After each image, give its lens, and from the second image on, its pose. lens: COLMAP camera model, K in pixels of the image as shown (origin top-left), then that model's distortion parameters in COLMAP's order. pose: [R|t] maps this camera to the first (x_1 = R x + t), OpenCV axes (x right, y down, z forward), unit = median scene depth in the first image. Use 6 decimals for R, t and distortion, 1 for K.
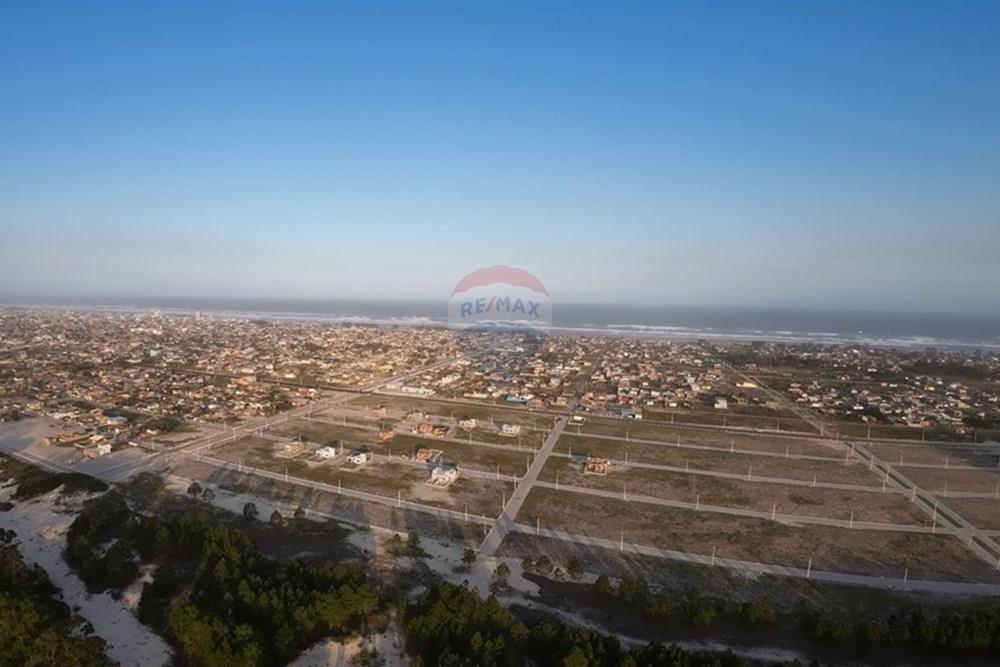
lens RADIAL K [[520.1, 0, 458.6], [0, 520.1, 319.1], [0, 0, 1]] dist [-0.111491, 0.003164]
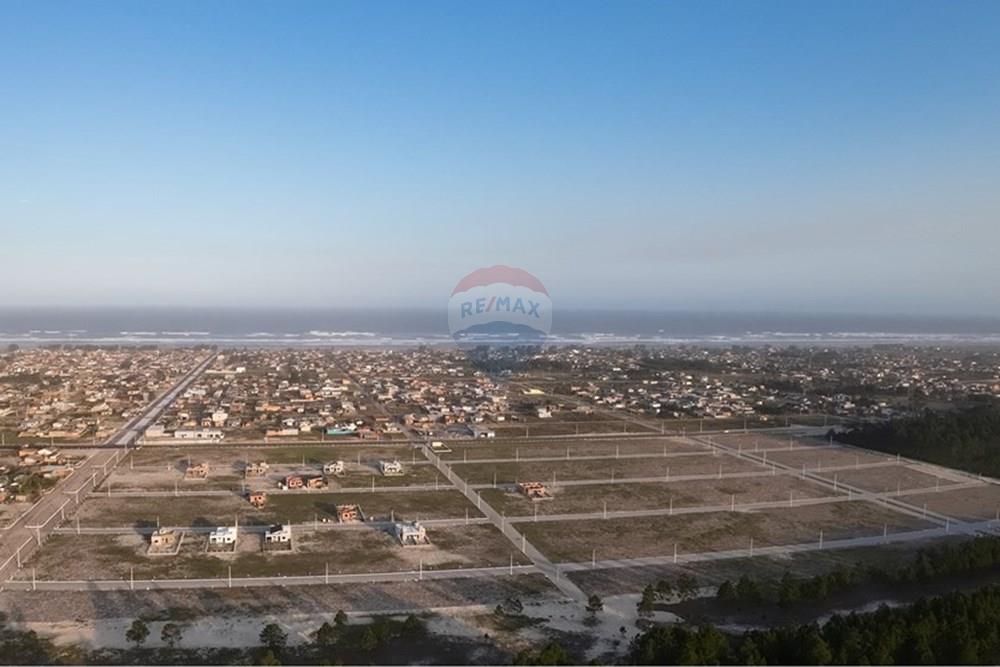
lens RADIAL K [[643.8, 0, 433.7], [0, 643.8, 348.5], [0, 0, 1]] dist [-0.106404, 0.001035]
pose [[0.847996, -0.049127, 0.527721, -0.470054], [0.030862, 0.998582, 0.043369, -0.019452], [-0.529104, -0.020490, 0.848310, 0.142211]]
